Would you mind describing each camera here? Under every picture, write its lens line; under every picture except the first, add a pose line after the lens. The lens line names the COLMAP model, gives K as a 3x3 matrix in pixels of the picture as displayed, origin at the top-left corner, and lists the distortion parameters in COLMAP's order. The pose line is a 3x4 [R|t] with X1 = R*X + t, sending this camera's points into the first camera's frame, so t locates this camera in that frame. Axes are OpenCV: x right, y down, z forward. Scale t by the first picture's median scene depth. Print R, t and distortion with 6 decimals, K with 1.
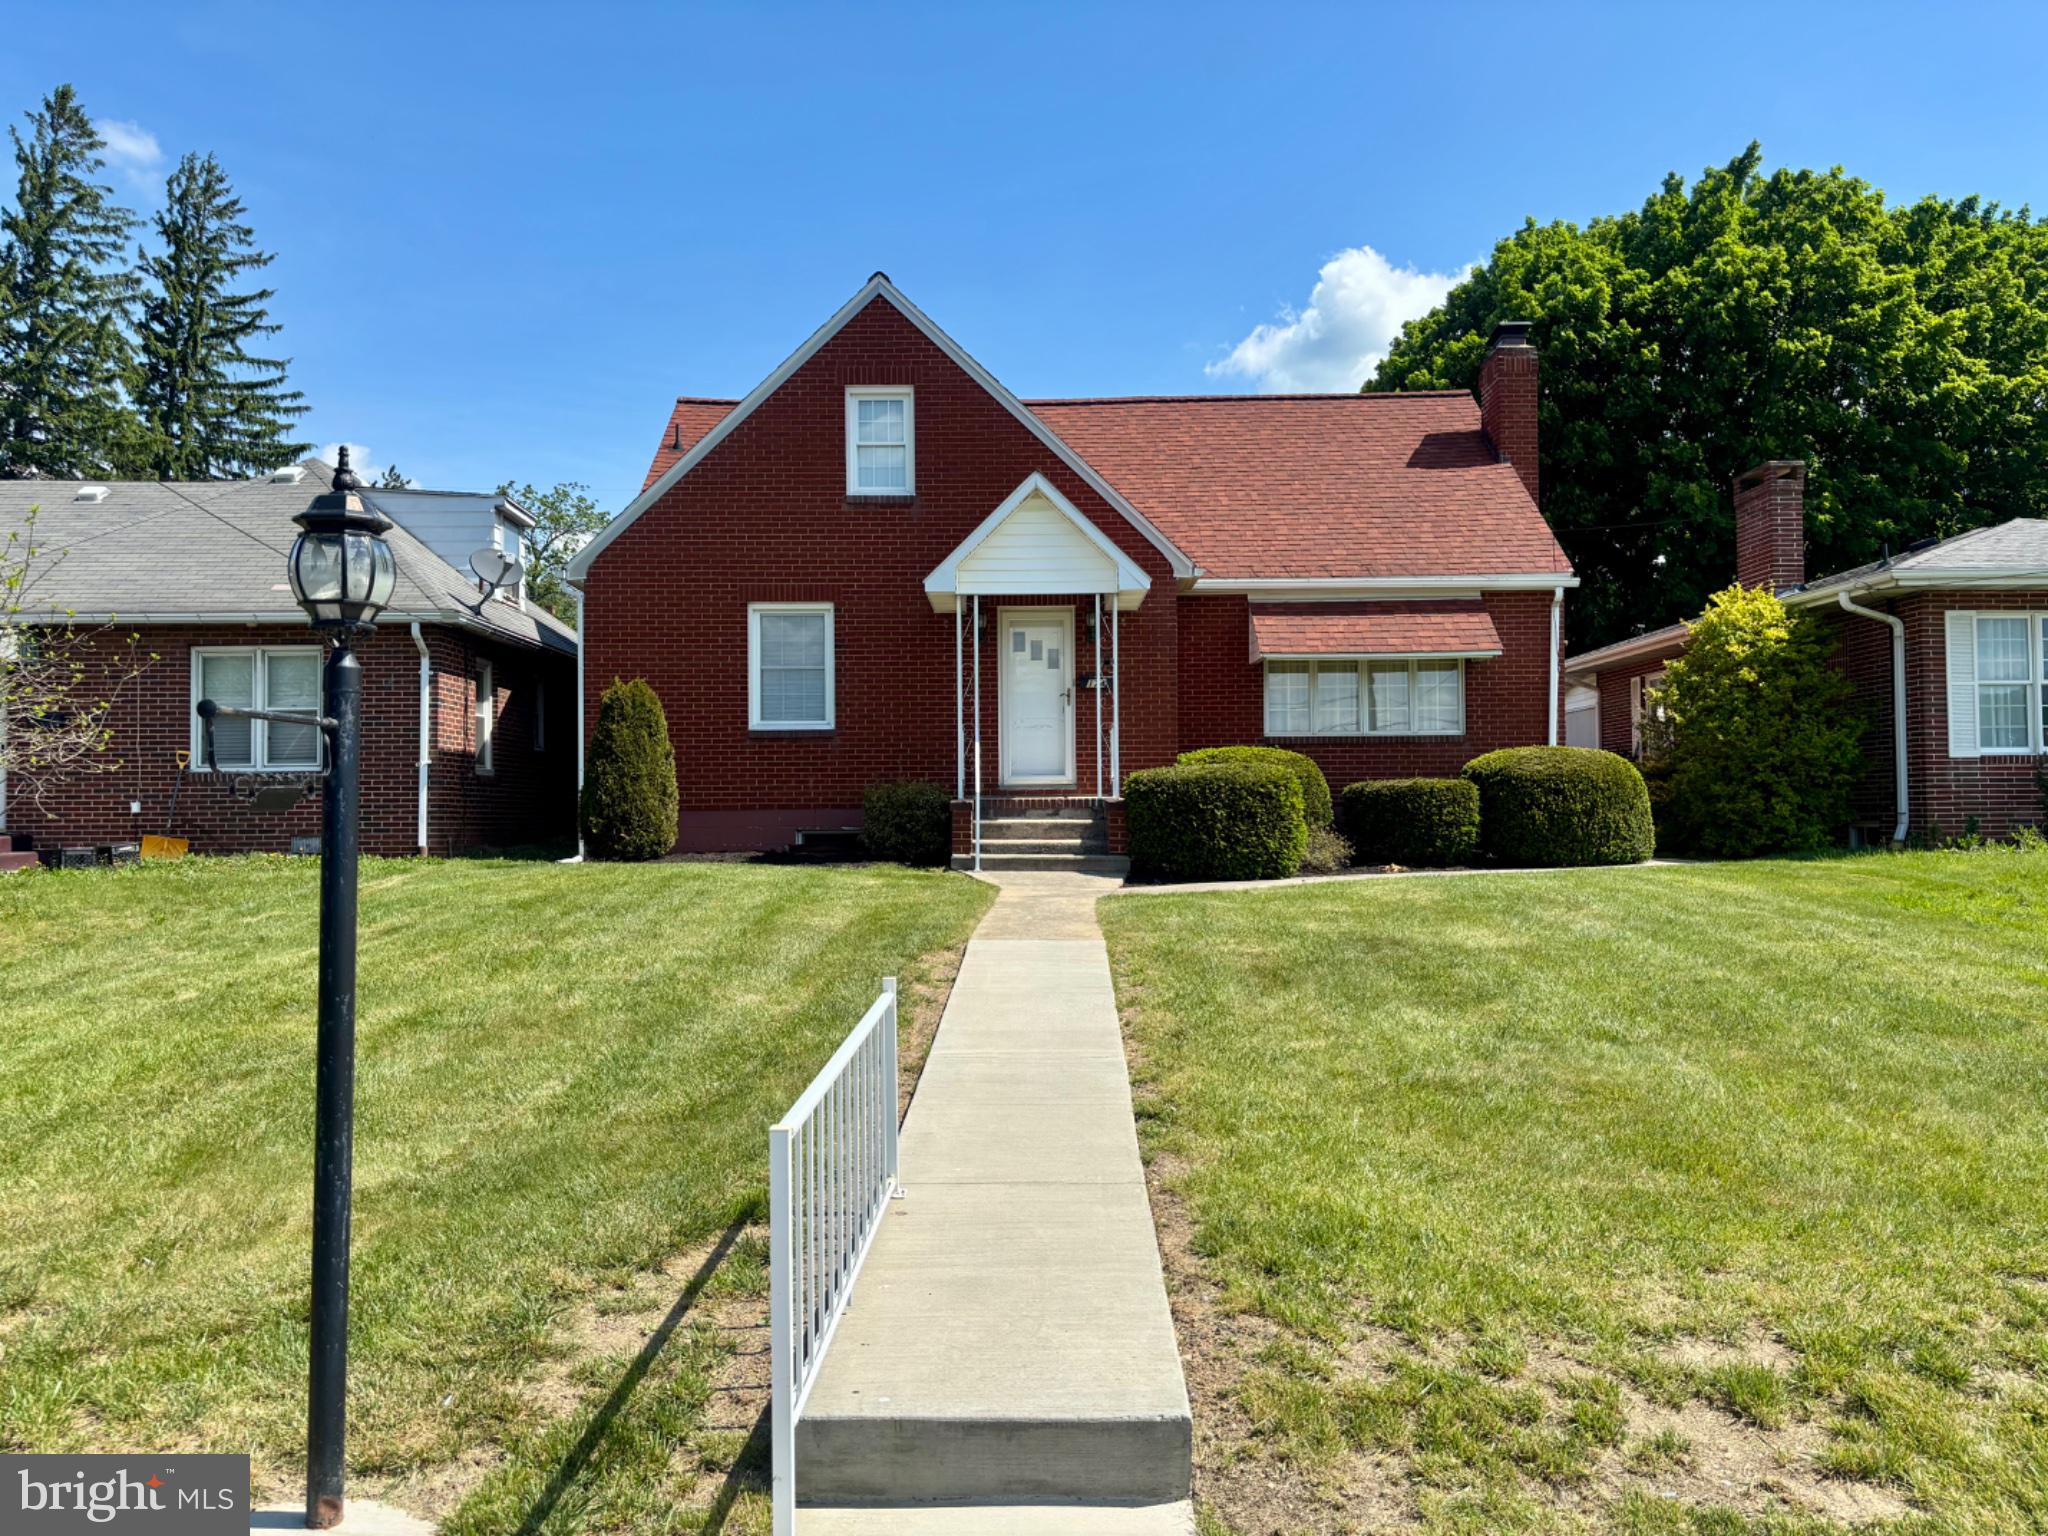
lens RADIAL K [[1550.7, 0, 1015.4], [0, 1550.7, 785.3], [0, 0, 1]] dist [0.040188, -0.043949]
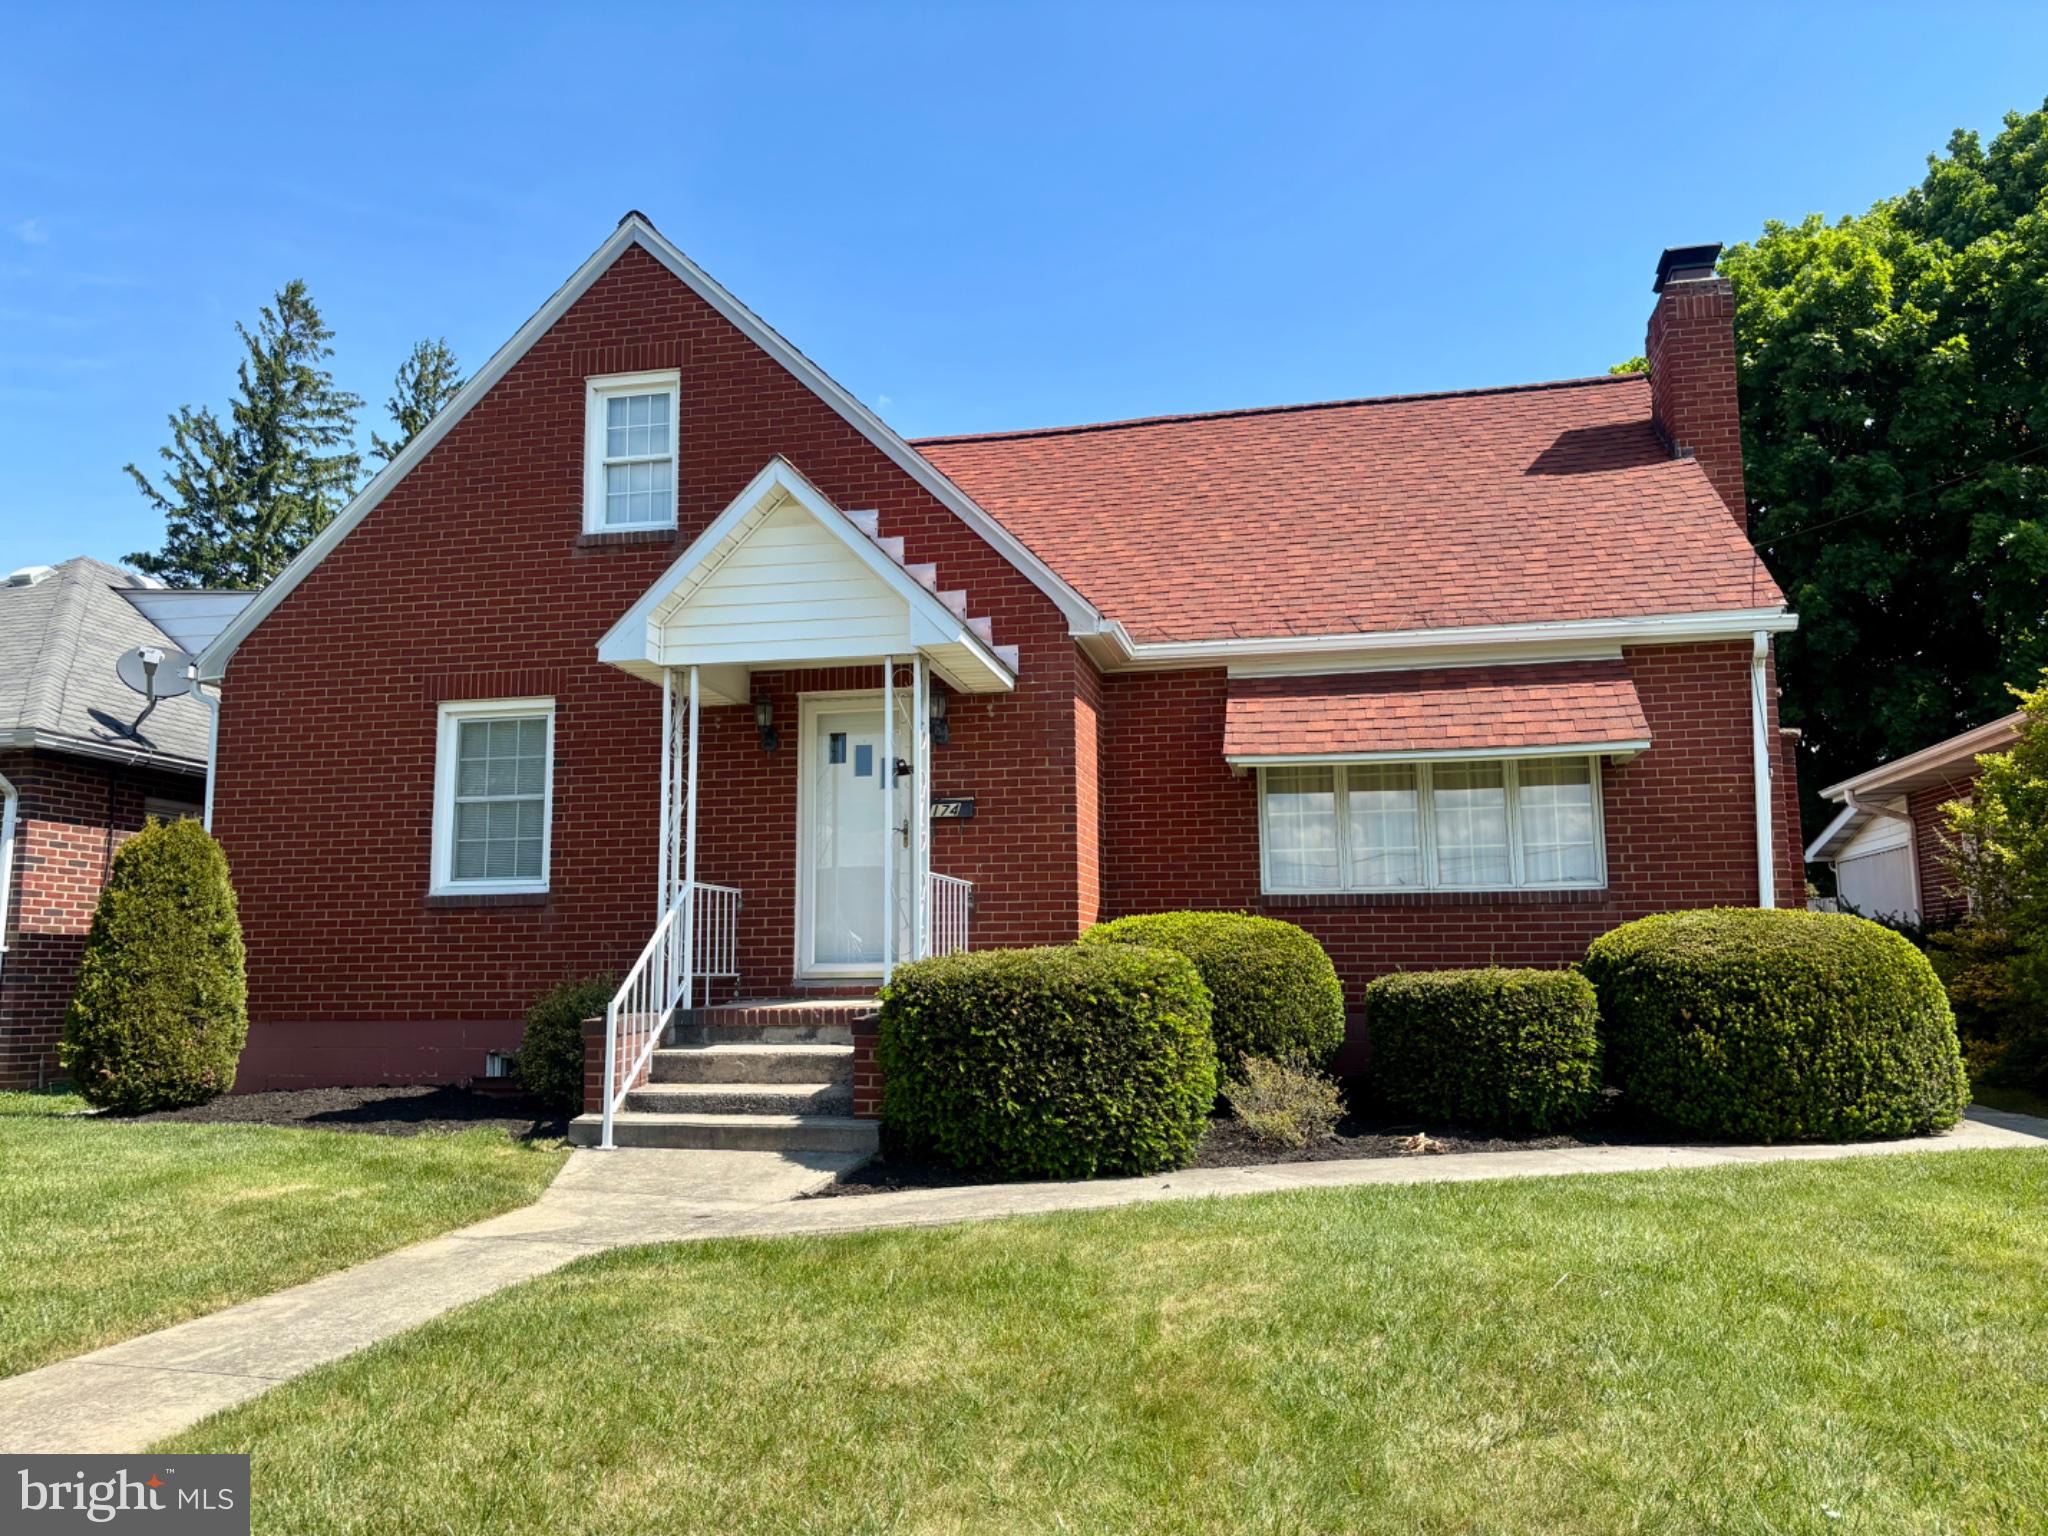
lens RADIAL K [[1550.7, 0, 1027.8], [0, 1550.7, 750.2], [0, 0, 1]] dist [0.040188, -0.043949]
pose [[0.980856, -0.030499, -0.192332, 0.193620], [0.006056, 0.991959, -0.126416, -0.011664], [0.194641, 0.122831, 0.973153, 0.390182]]
